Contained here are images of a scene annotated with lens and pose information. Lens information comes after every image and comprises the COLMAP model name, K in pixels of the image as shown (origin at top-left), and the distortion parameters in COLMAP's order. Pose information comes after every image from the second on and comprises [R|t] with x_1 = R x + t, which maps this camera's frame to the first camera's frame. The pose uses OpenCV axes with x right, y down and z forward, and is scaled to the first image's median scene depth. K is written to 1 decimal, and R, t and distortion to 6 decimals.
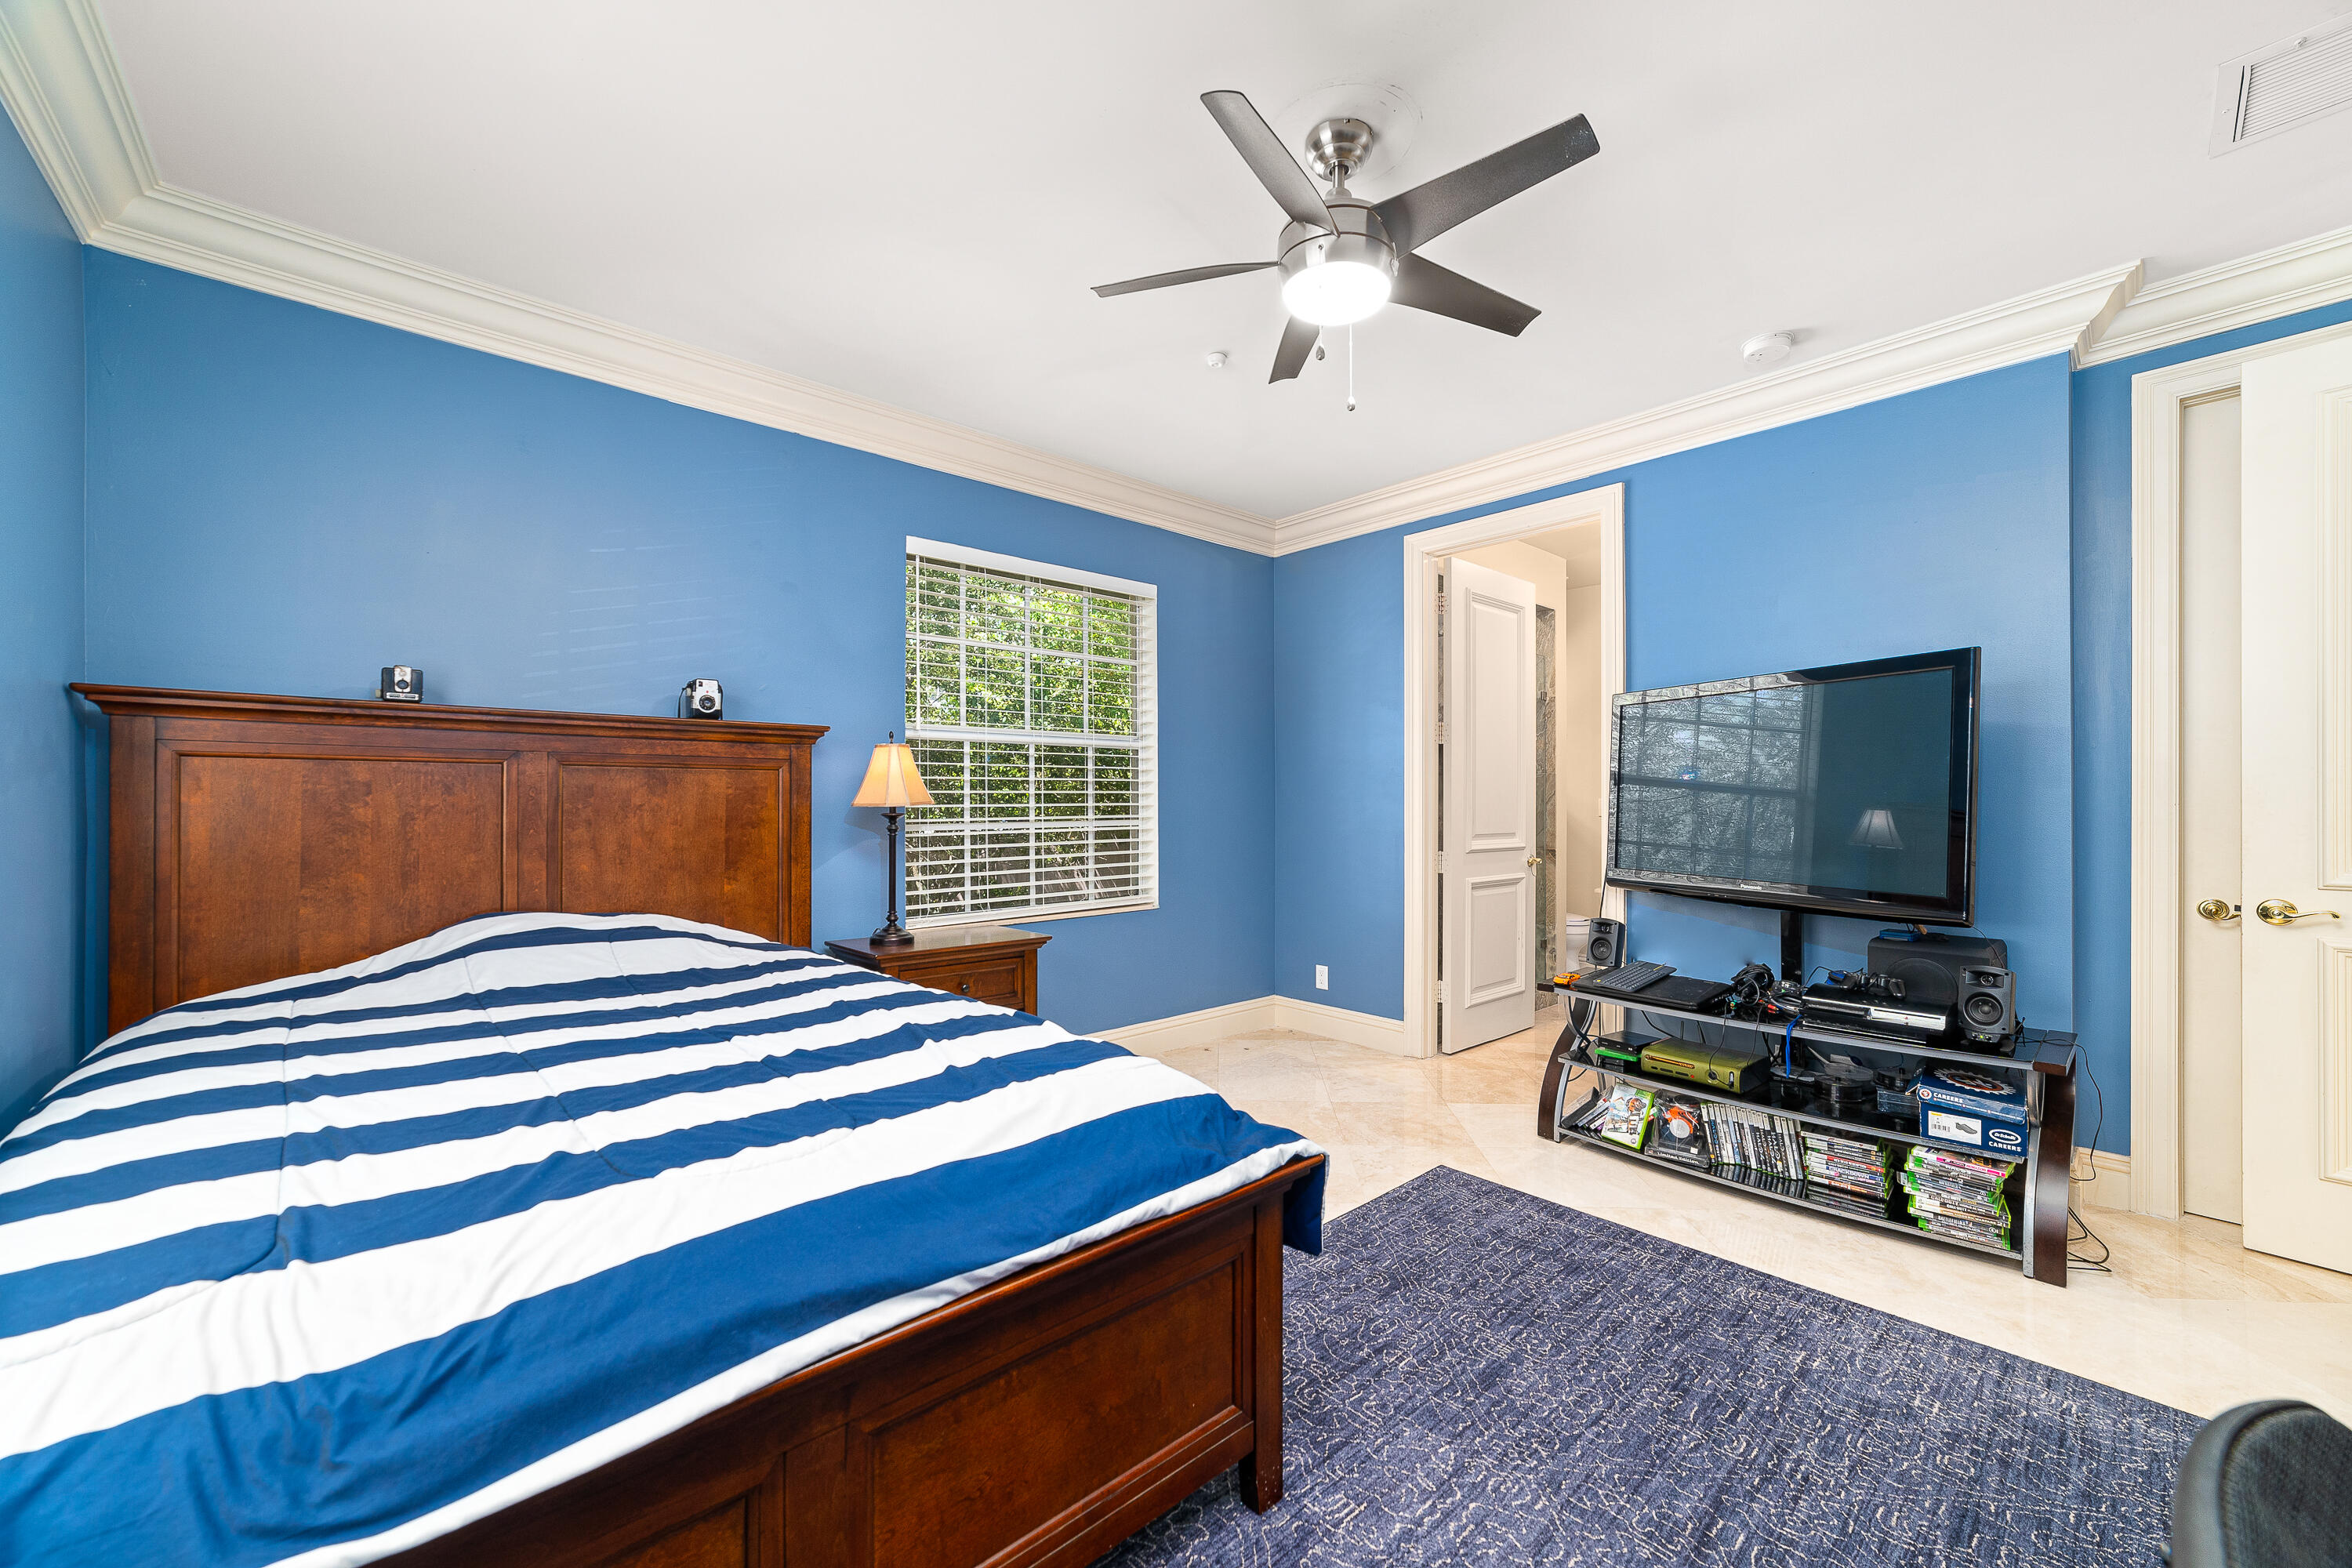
lens RADIAL K [[902.7, 0, 1170.6], [0, 902.7, 799.2], [0, 0, 1]] dist [-0.014414, 0.000213]
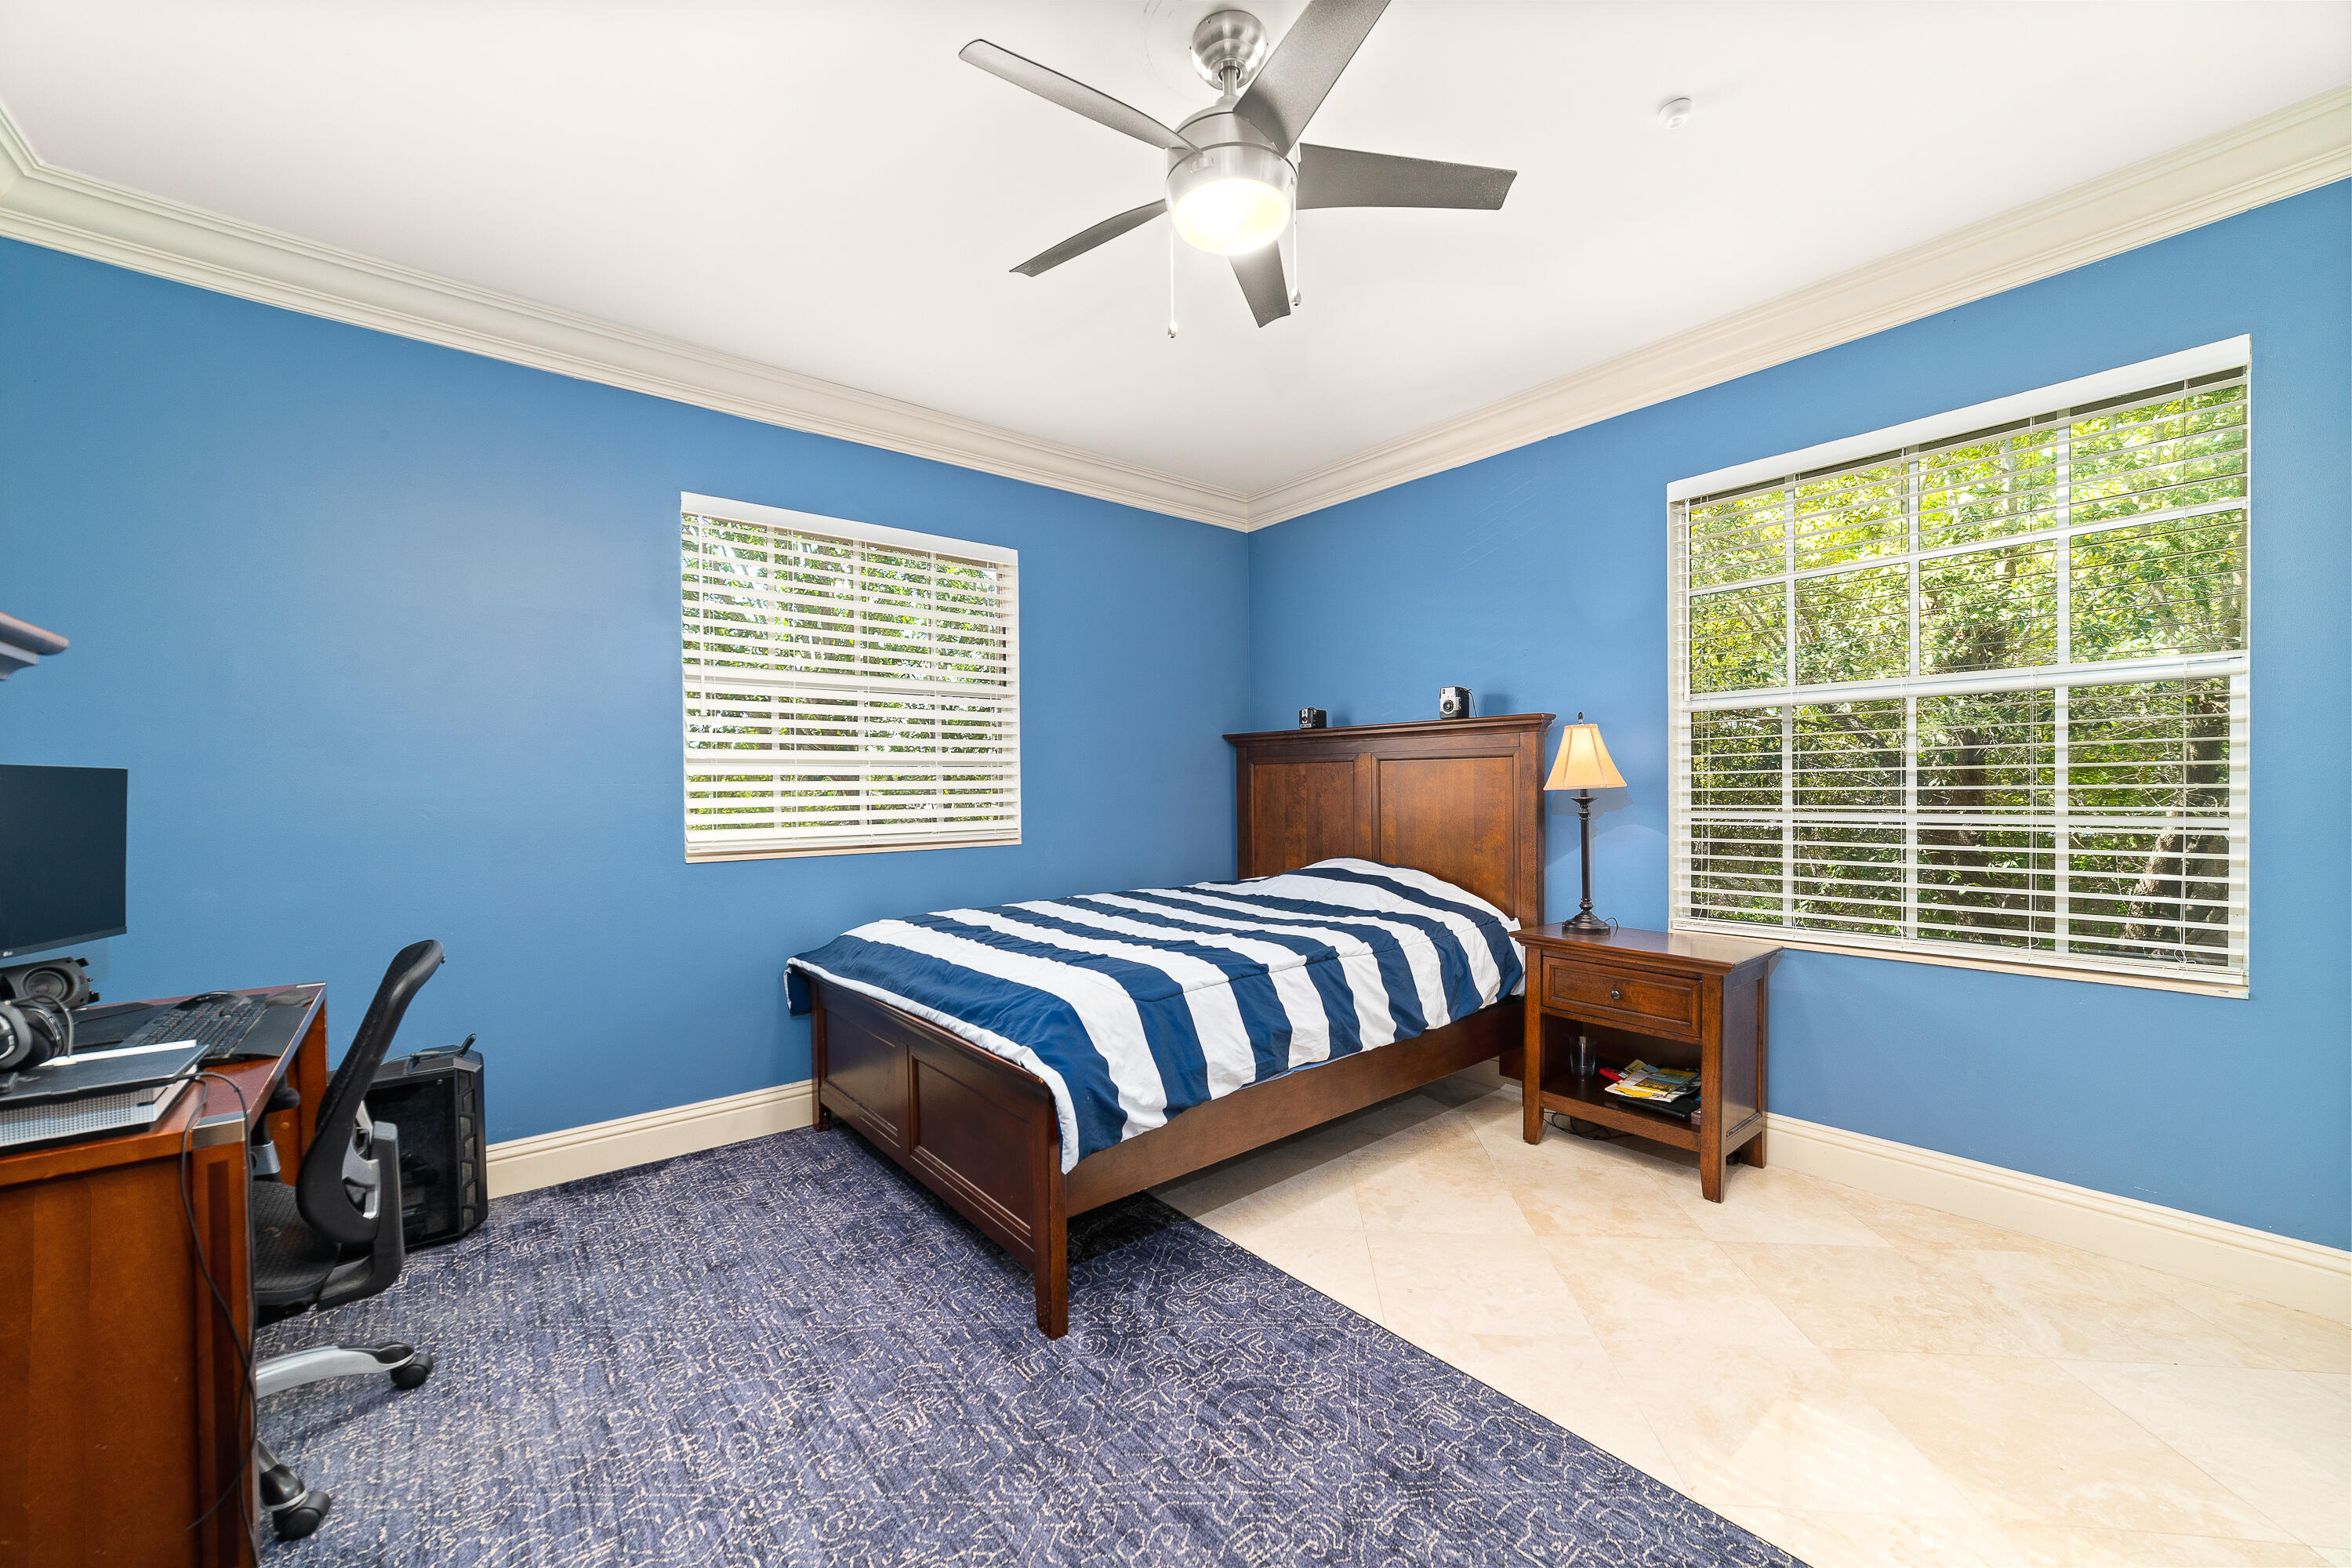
lens RADIAL K [[902.7, 0, 1170.6], [0, 902.7, 799.2], [0, 0, 1]] dist [-0.014414, 0.000213]
pose [[-0.060999, 0.016628, -0.997999, 0.611332], [0.011937, 0.999802, 0.015928, -0.002458], [0.998066, -0.010941, -0.061185, 0.558140]]
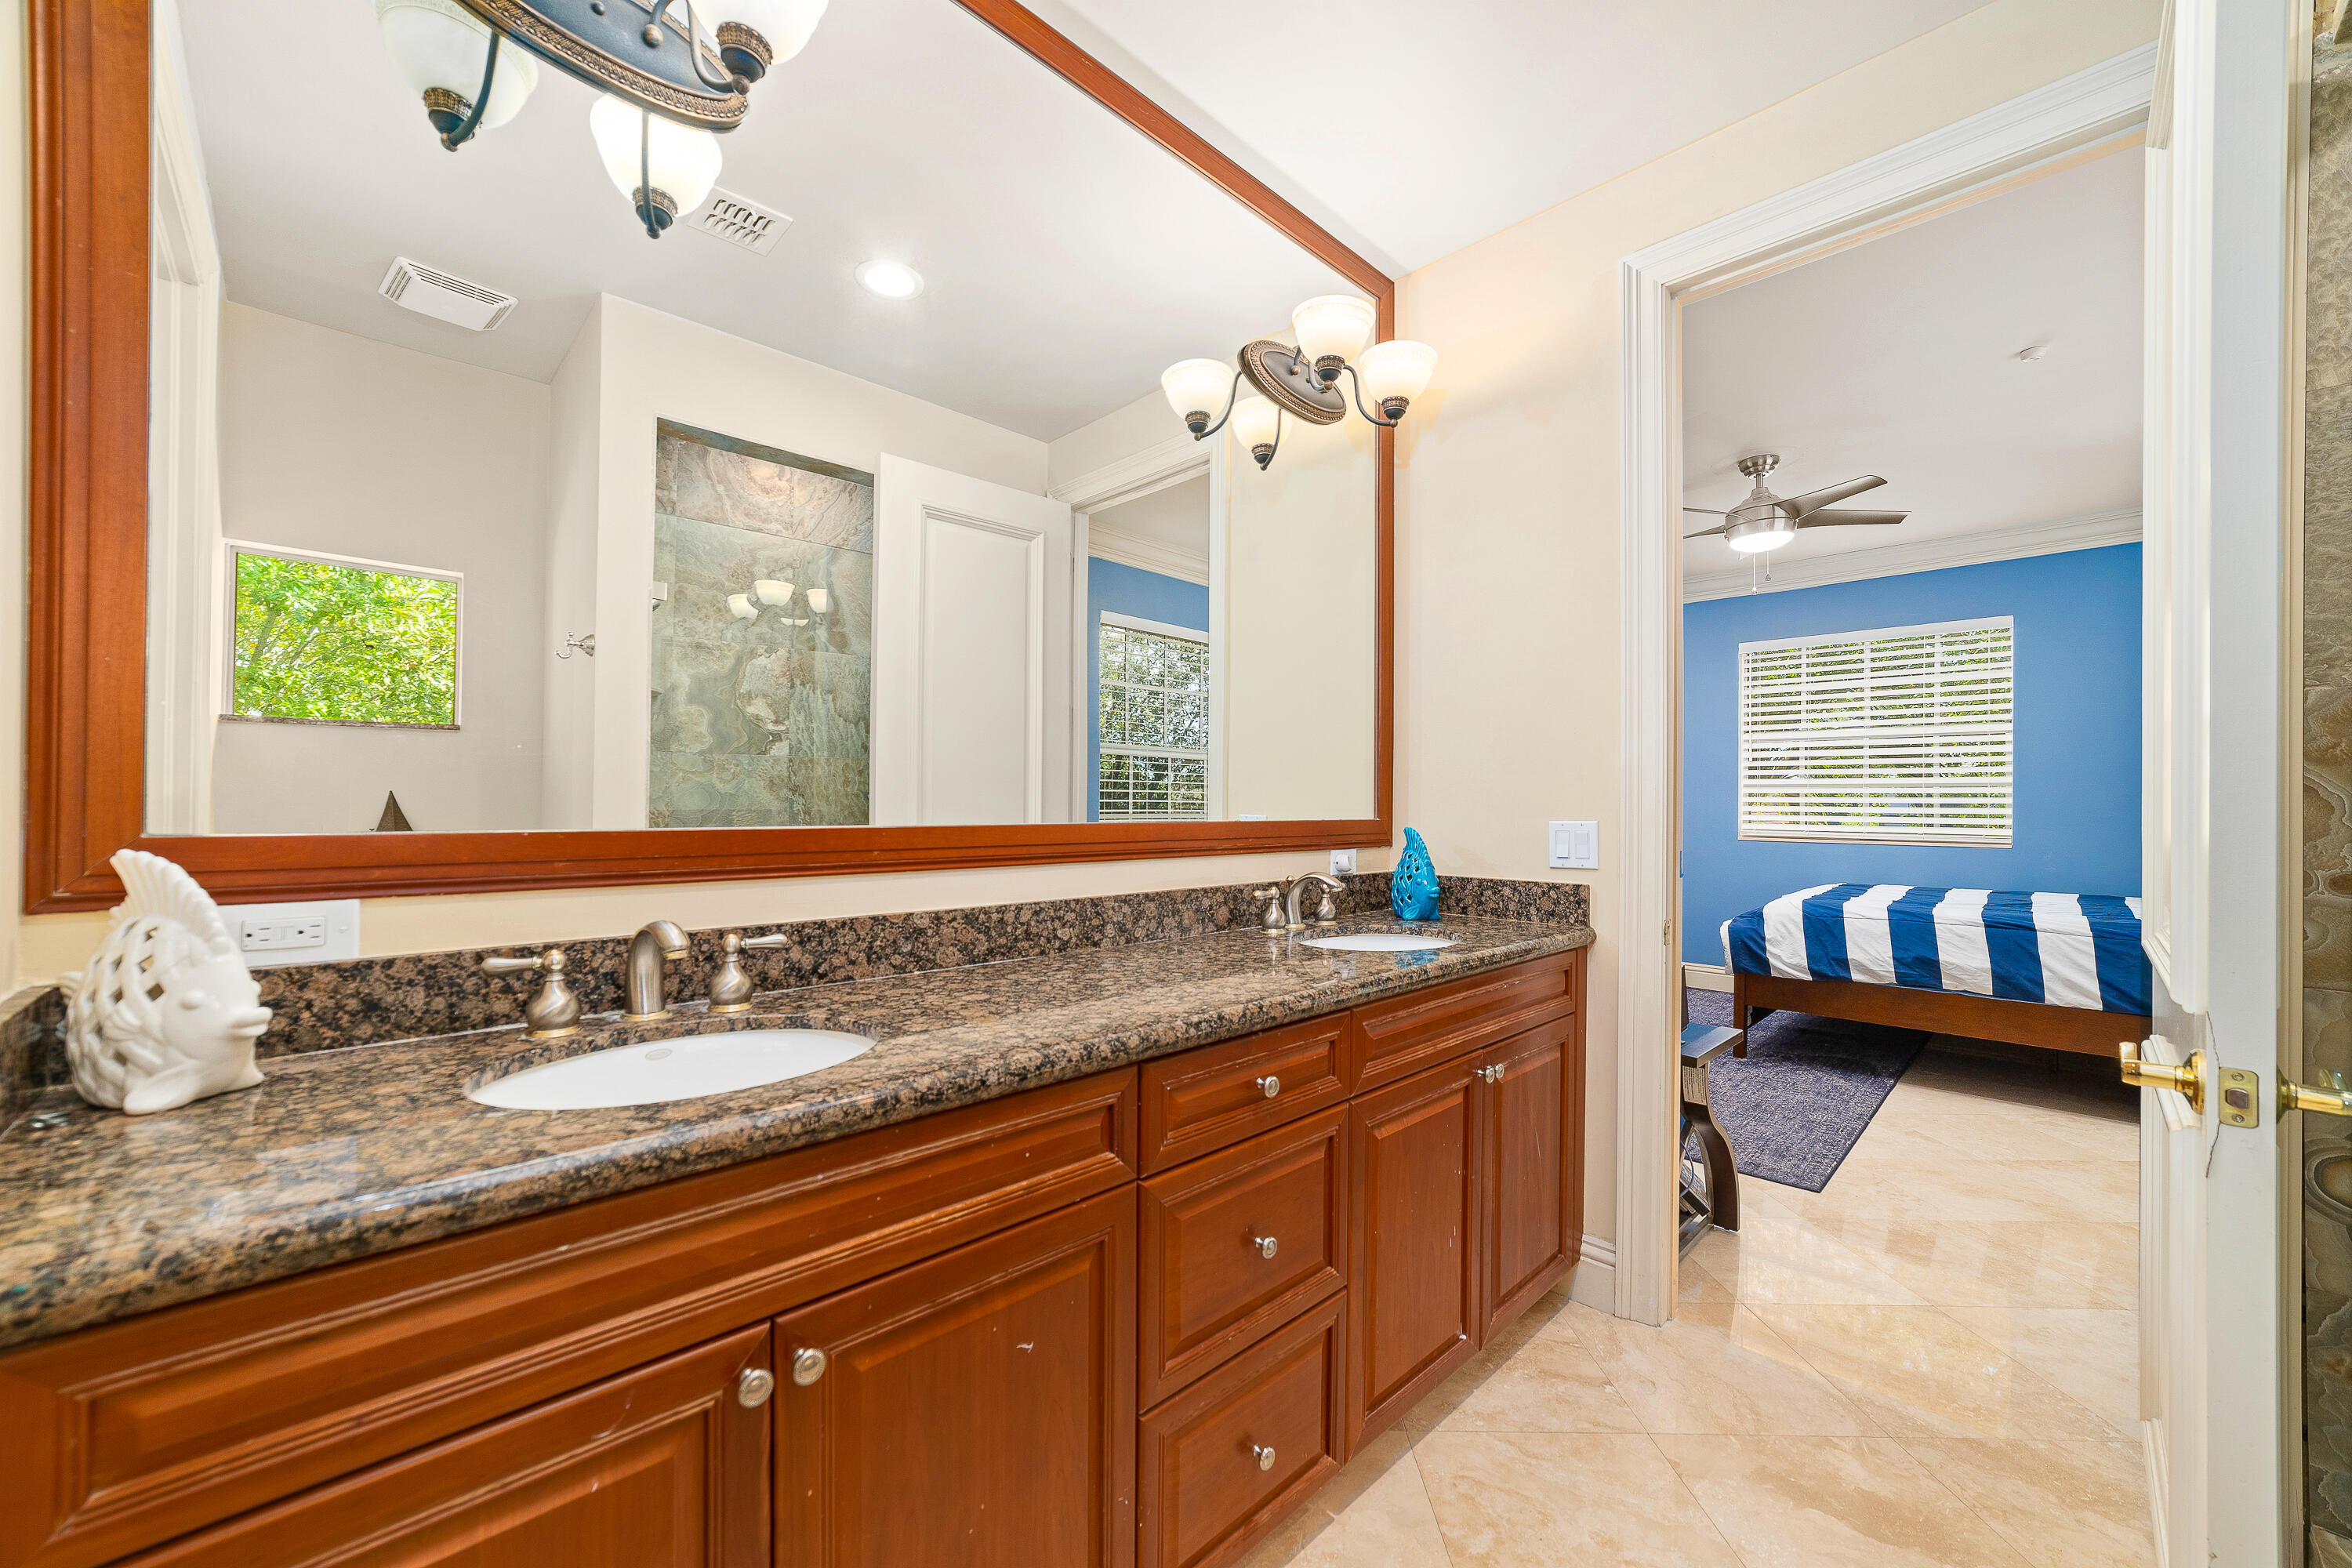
lens RADIAL K [[902.7, 0, 1170.6], [0, 902.7, 799.2], [0, 0, 1]] dist [-0.014414, 0.000213]
pose [[-0.999565, -0.007125, -0.028628, 0.860965], [-0.007042, 0.999971, -0.003012, 0.005312], [0.028648, -0.002809, -0.999586, 1.652646]]
